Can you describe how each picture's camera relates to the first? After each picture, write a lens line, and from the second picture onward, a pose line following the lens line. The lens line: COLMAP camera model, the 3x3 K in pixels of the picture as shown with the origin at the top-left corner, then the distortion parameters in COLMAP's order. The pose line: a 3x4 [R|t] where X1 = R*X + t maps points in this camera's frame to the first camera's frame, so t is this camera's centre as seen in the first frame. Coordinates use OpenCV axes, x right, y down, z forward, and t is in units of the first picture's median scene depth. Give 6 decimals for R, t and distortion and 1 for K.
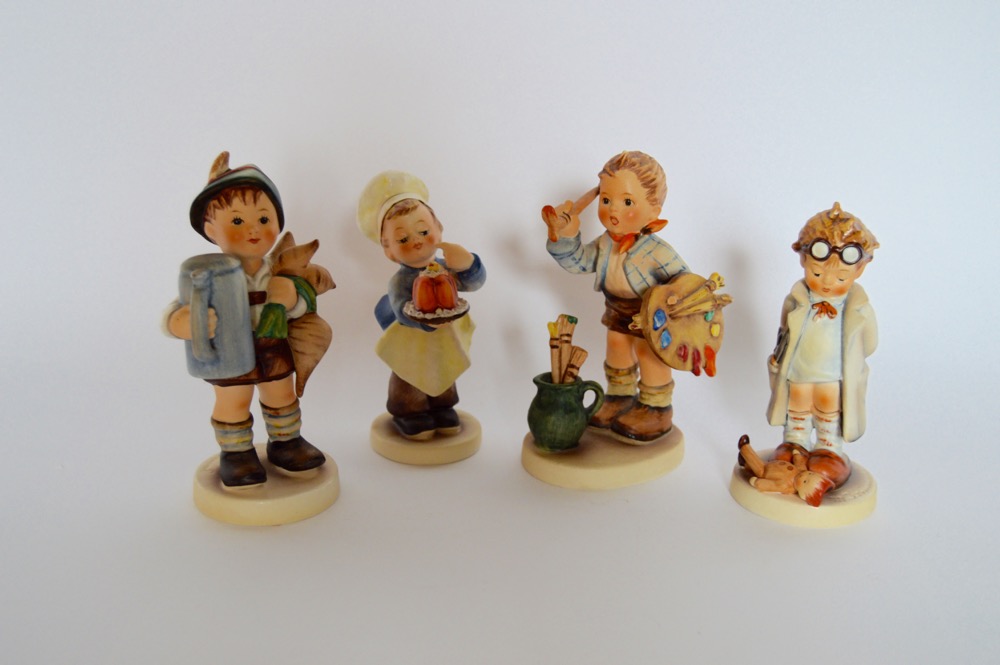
lens RADIAL K [[1284.2, 0, 506.5], [0, 1284.2, 328.9], [0, 0, 1]] dist [-0.043064, 0.000000]
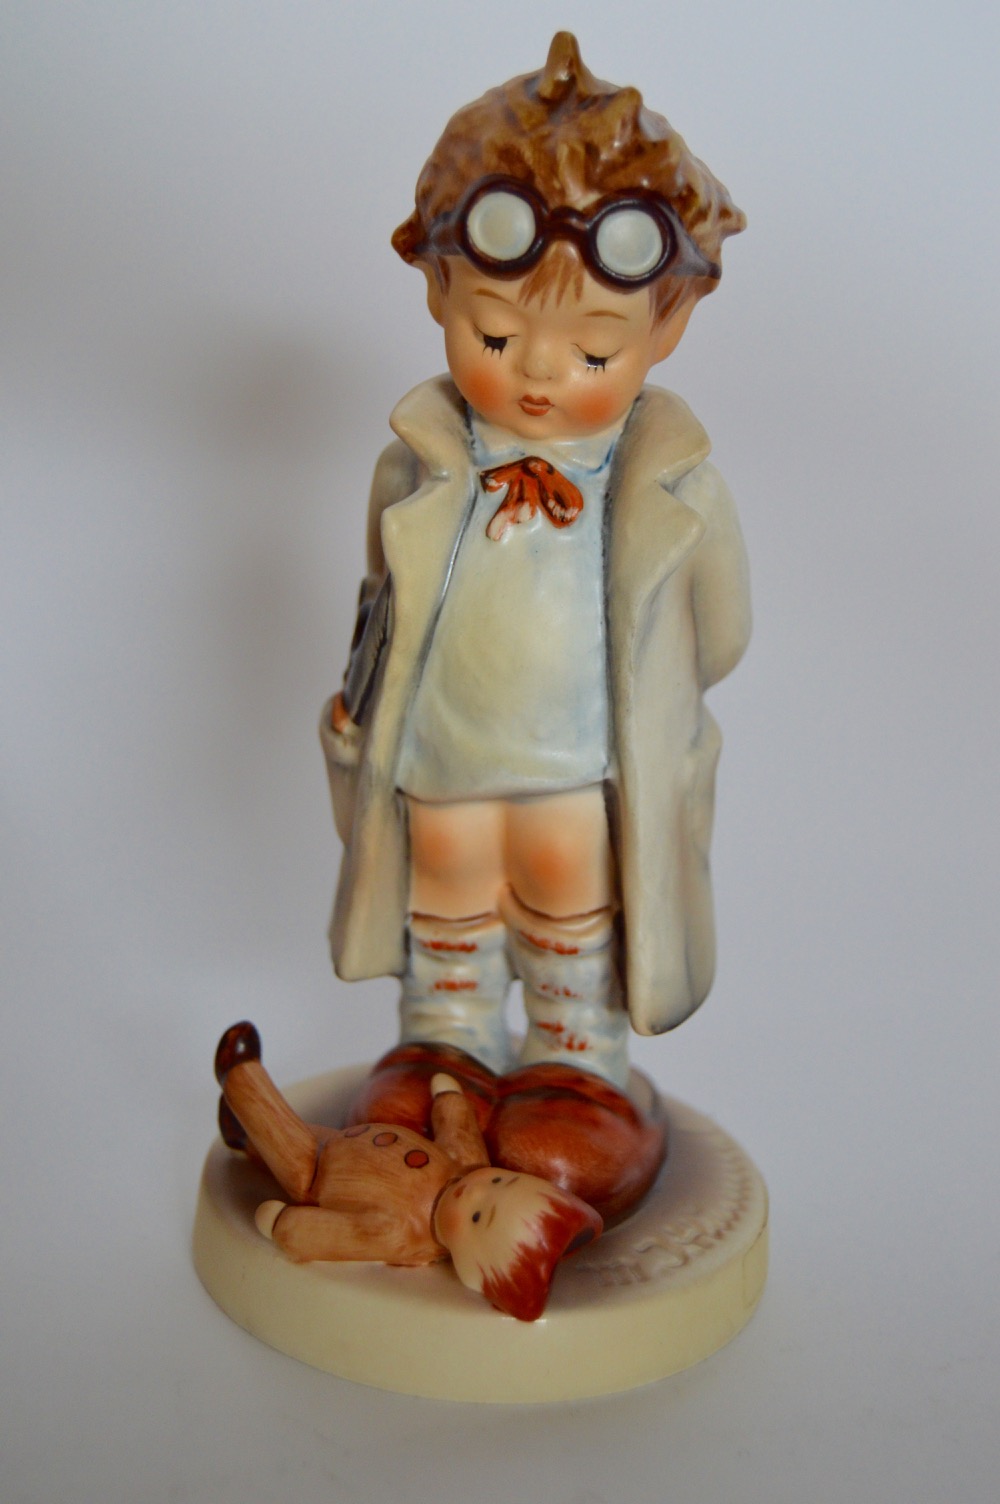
lens RADIAL K [[2611.8, 0, 500.0], [0, 2611.8, 756.8], [0, 0, 1]] dist [-0.010110, 0.000000]
pose [[0.978973, -0.038070, 0.200406, 0.139832], [0.037502, 0.999275, 0.006627, 0.030881], [-0.200513, 0.001029, 0.979690, 0.512173]]
